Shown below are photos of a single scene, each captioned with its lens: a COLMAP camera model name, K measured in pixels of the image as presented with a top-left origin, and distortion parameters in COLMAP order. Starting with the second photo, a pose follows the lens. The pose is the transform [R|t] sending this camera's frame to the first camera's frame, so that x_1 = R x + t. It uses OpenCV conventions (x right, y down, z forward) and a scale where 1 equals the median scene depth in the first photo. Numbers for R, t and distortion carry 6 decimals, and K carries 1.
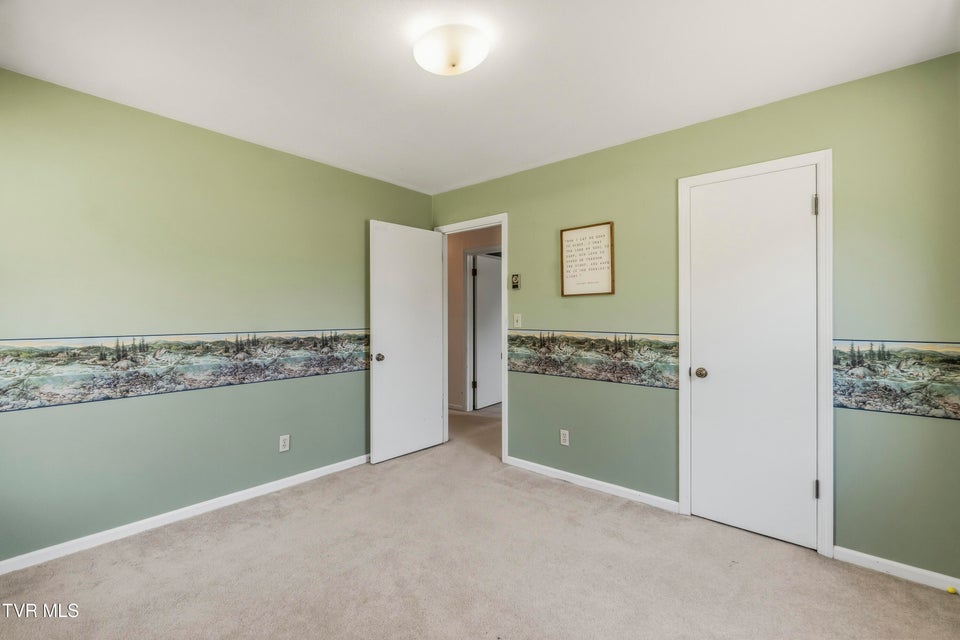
lens RADIAL K [[413.5, 0, 481.0], [0, 413.5, 316.1], [0, 0, 1]] dist [-0.000284, -0.000026]
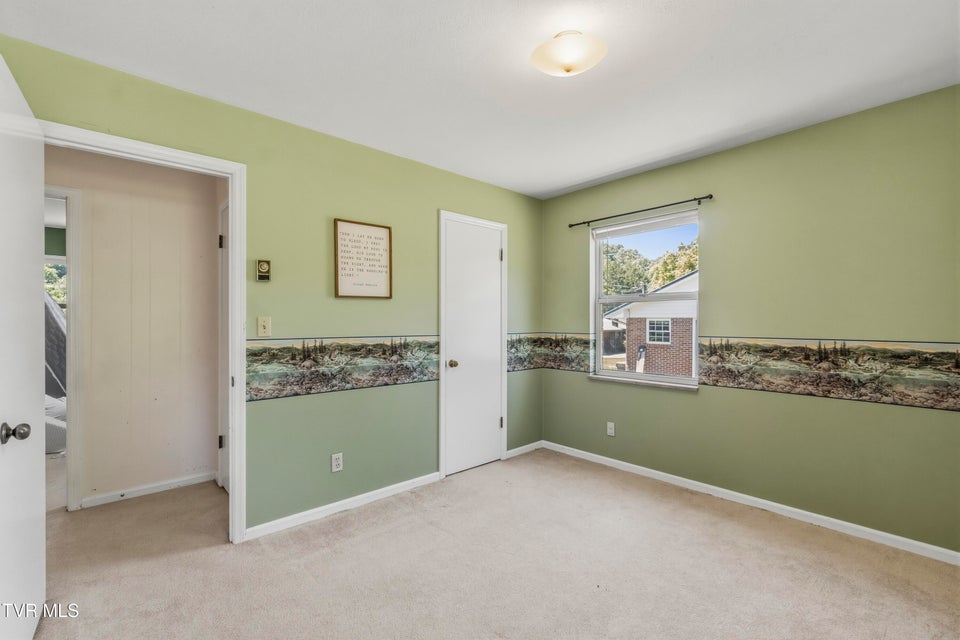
lens RADIAL K [[417.7, 0, 480.0], [0, 417.7, 320.0], [0, 0, 1]] dist [0.001733, 0.000318]
pose [[0.129754, 0.001073, 0.991546, -0.668697], [-0.000851, 0.999999, -0.000971, 0.000365], [-0.991546, -0.000718, 0.129755, 0.646214]]
